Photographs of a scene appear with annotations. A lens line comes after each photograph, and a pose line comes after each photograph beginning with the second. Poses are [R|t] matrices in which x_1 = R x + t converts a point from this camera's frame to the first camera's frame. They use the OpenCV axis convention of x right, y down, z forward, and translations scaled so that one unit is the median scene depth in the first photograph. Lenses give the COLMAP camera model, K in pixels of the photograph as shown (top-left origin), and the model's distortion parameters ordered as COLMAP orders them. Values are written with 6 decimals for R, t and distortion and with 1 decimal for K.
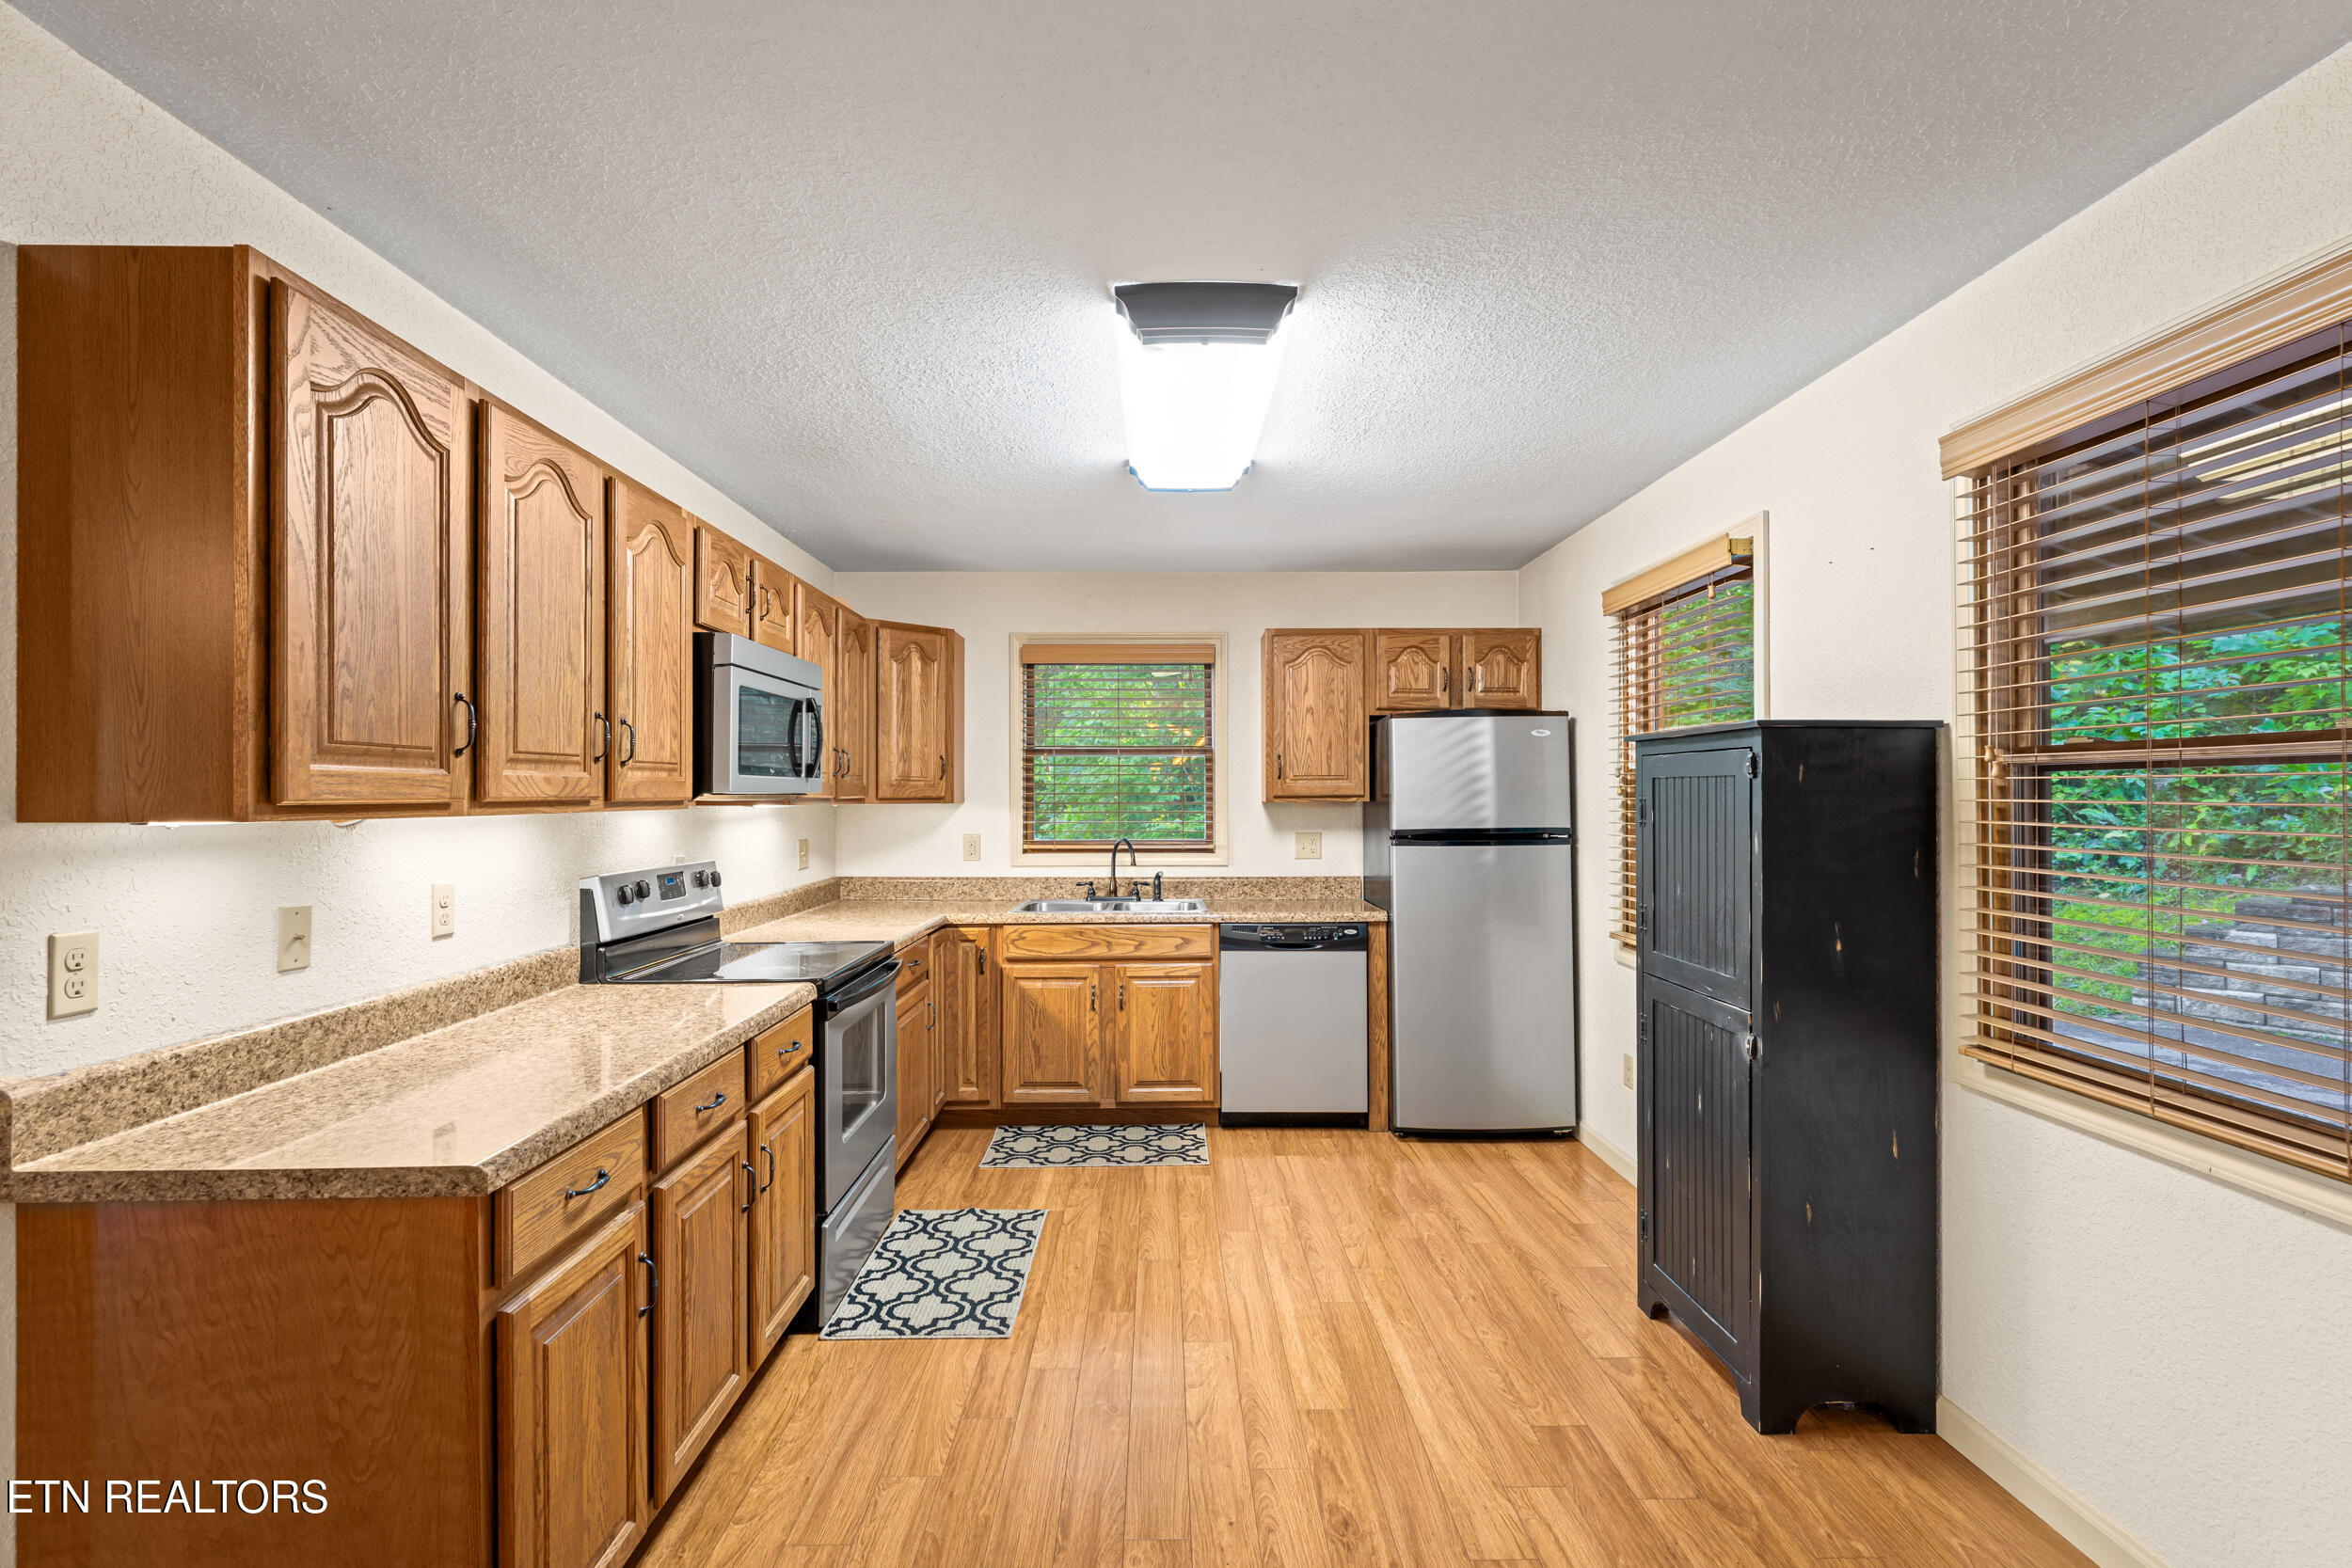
lens RADIAL K [[1097.2, 0, 1164.2], [0, 1097.2, 791.8], [0, 0, 1]] dist [-0.007161, -0.001317]
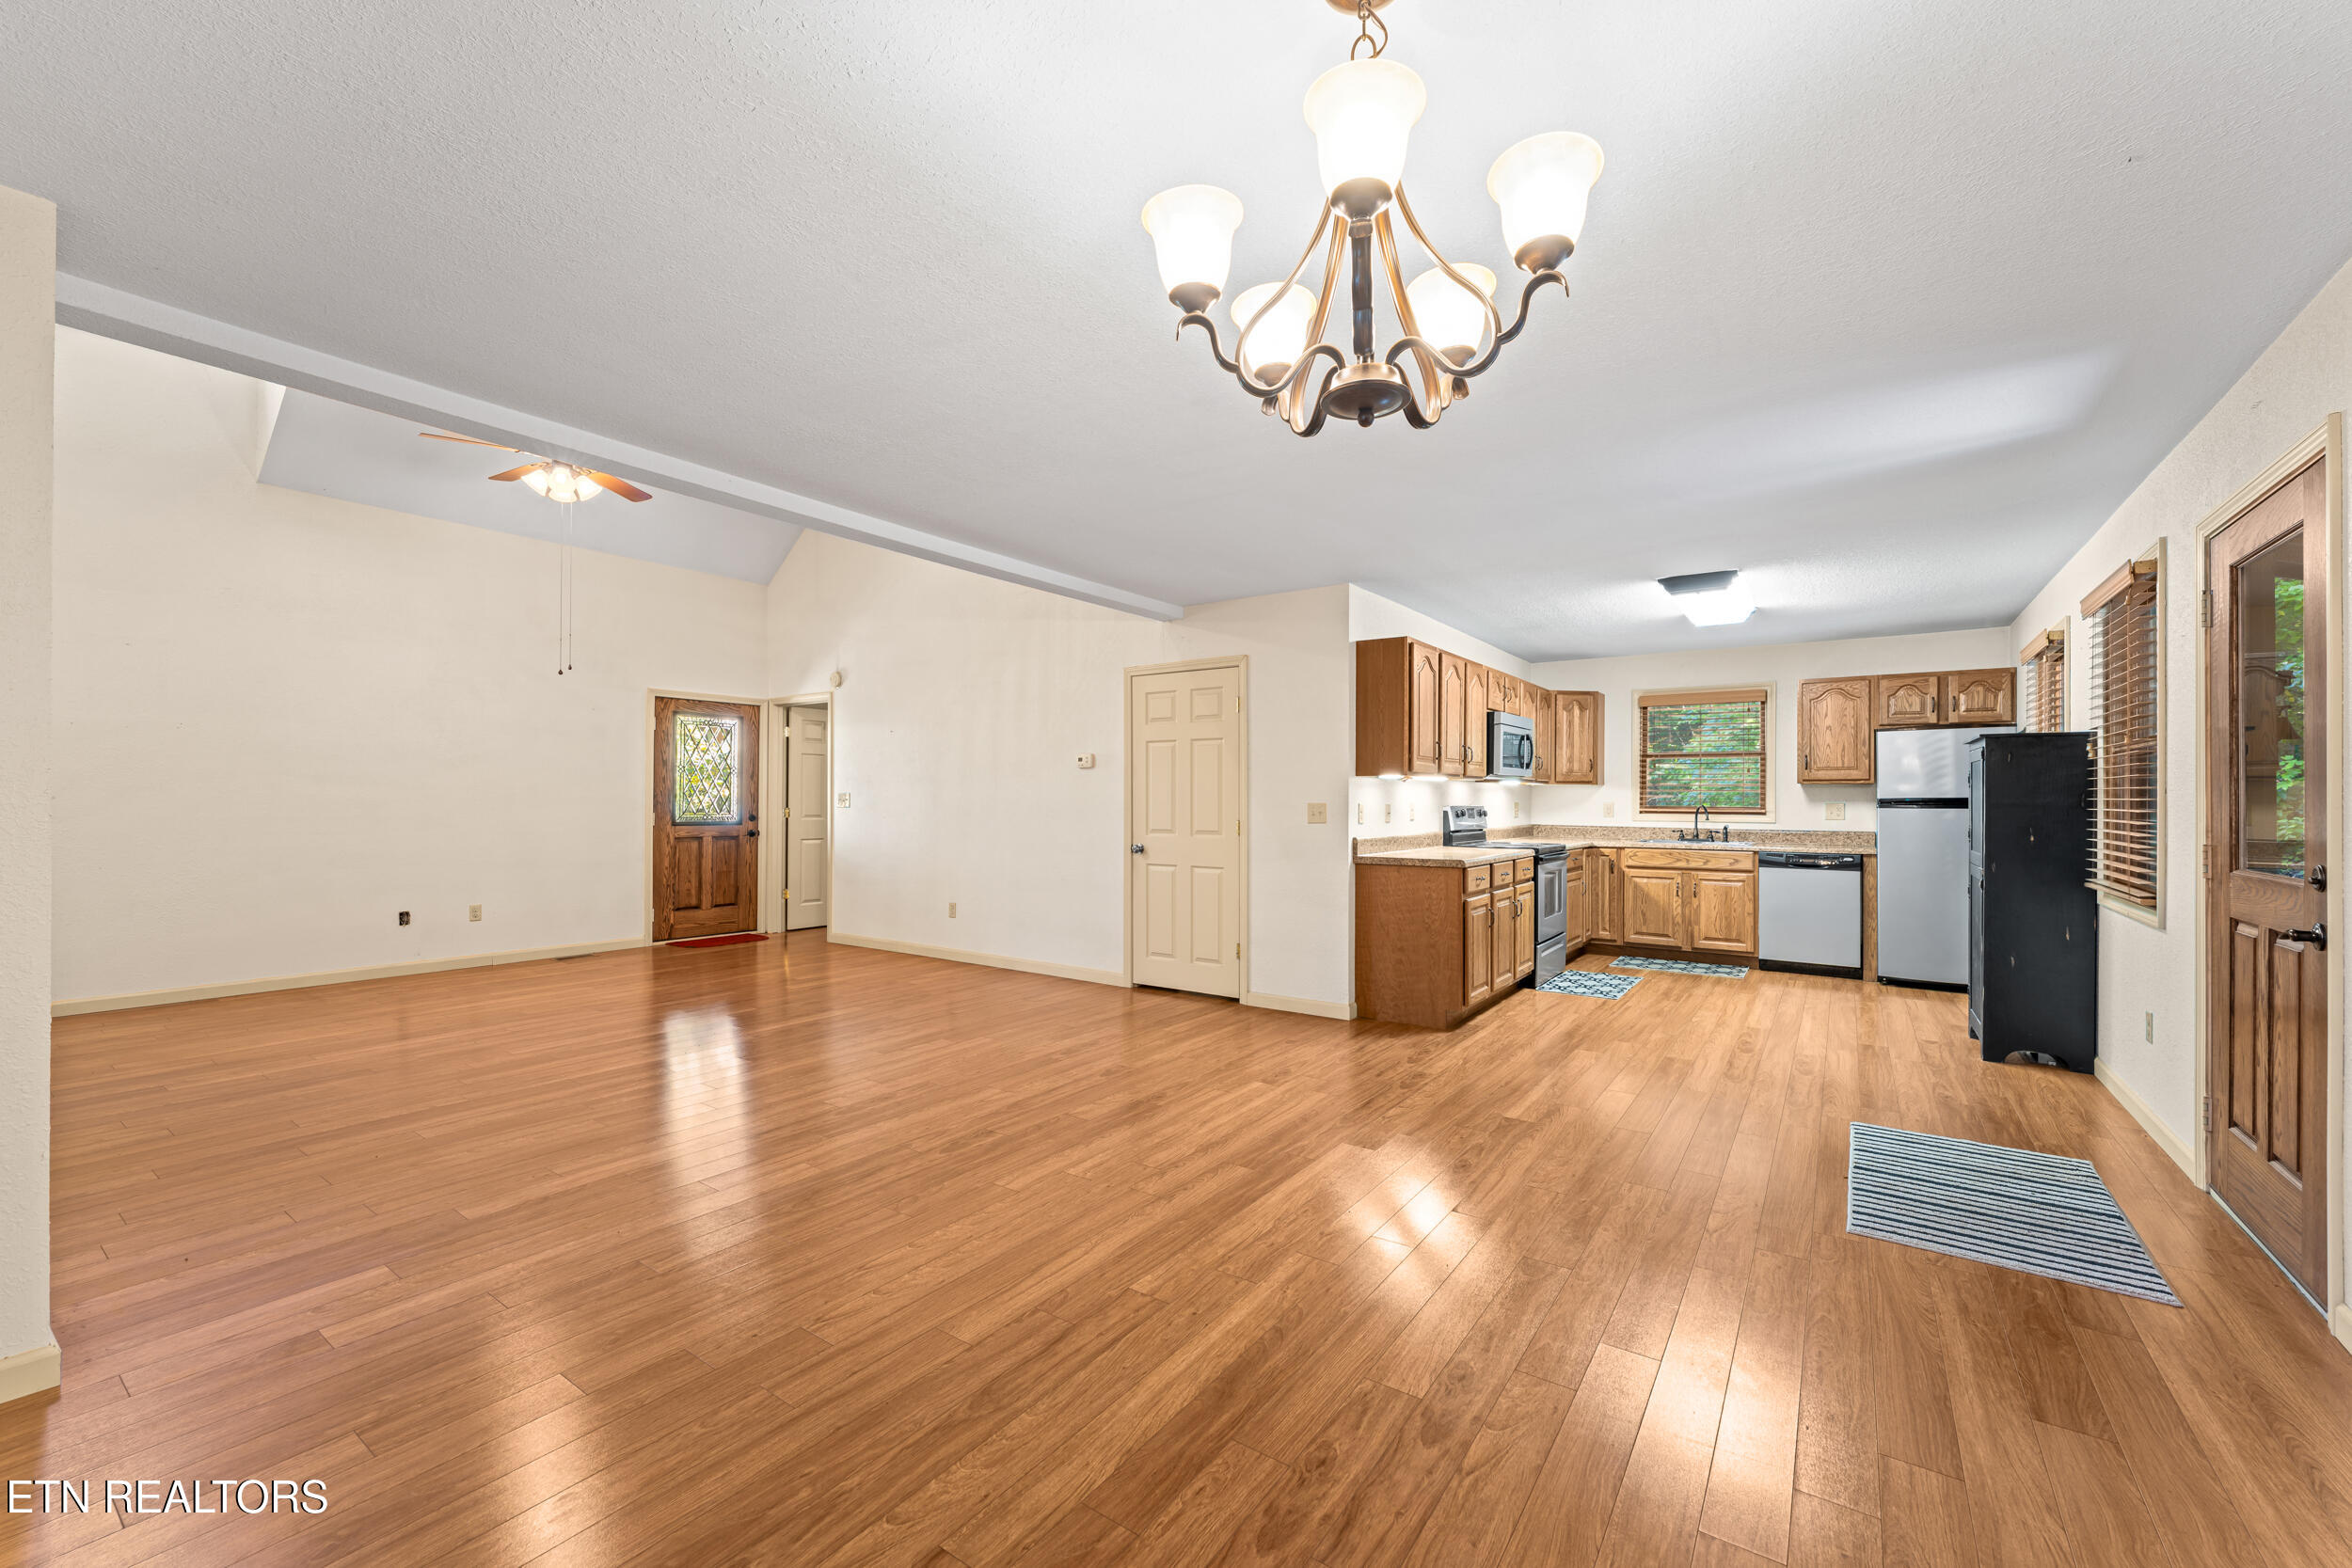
lens RADIAL K [[953.2, 0, 1165.5], [0, 953.2, 796.9], [0, 0, 1]] dist [-0.001404, -0.000012]
pose [[0.810820, 0.005000, -0.585274, 0.225292], [-0.005627, 0.999984, 0.000748, 0.047708], [0.585268, 0.002686, 0.810835, -1.040307]]
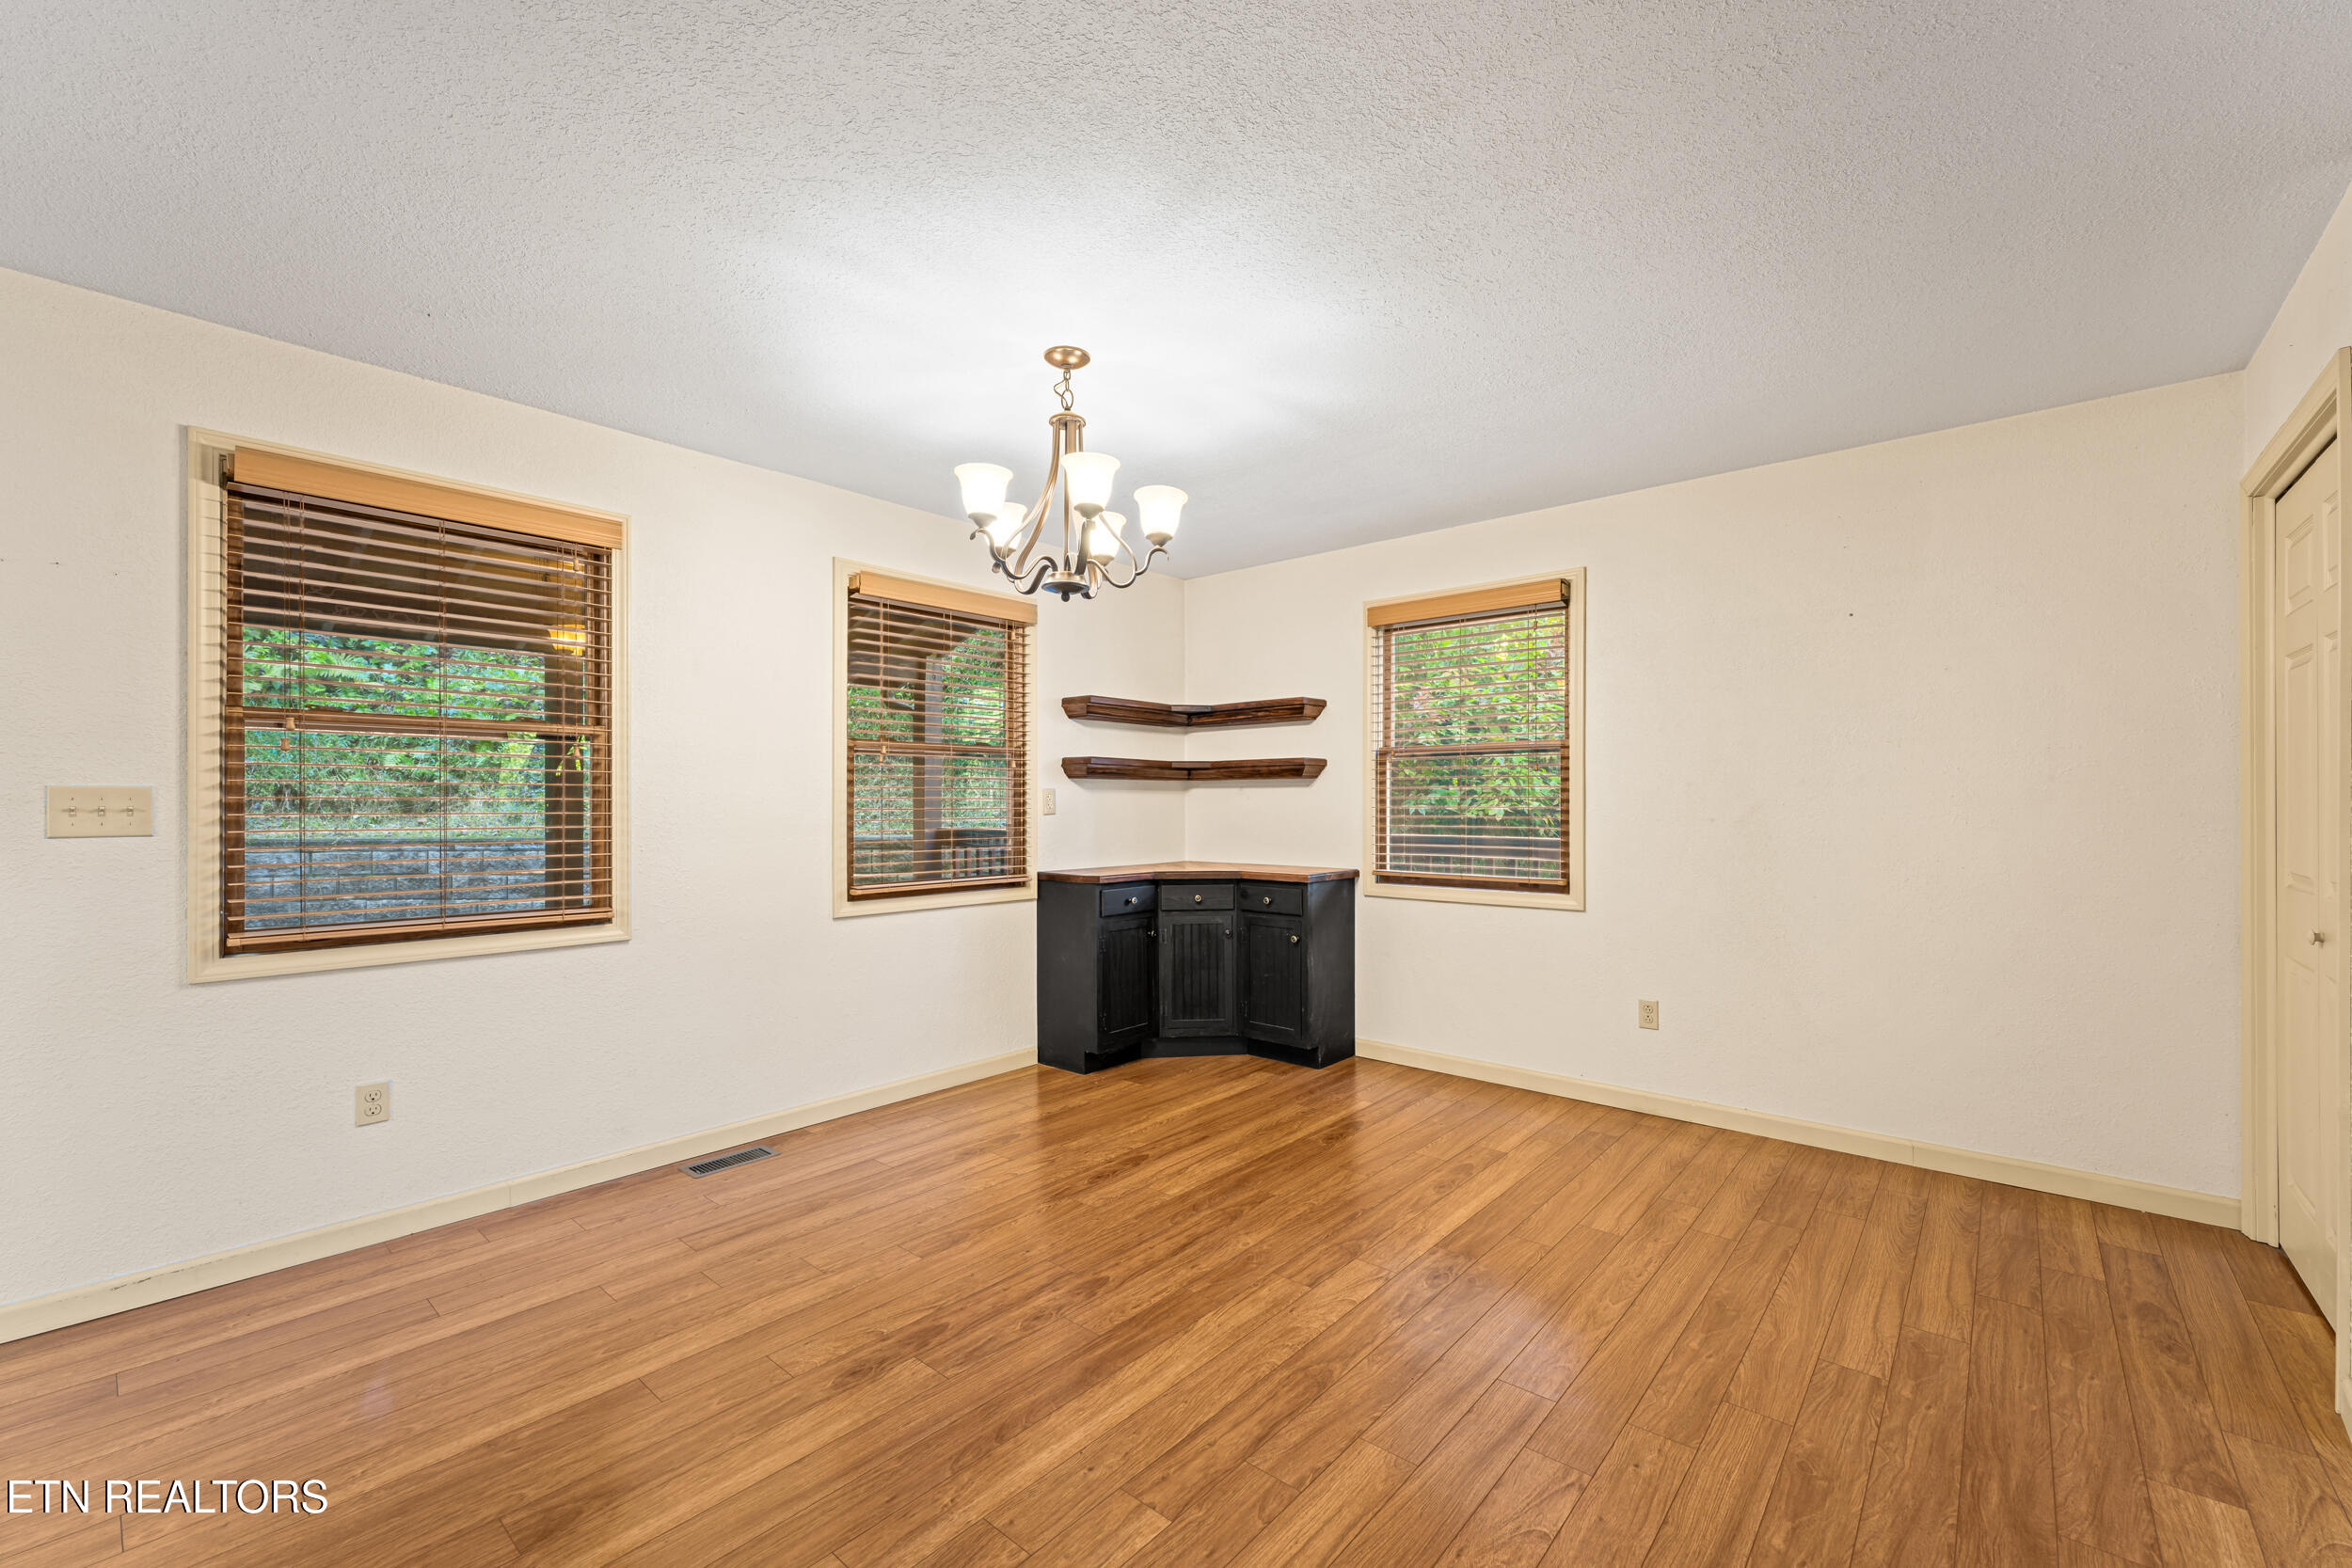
lens RADIAL K [[953.2, 0, 1183.2], [0, 953.2, 795.3], [0, 0, 1]] dist [-0.001404, -0.000012]
pose [[-0.759477, 0.008082, 0.650484, -0.527218], [0.001836, 0.999945, -0.010280, 0.049691], [-0.650532, -0.006613, -0.759450, -0.120314]]
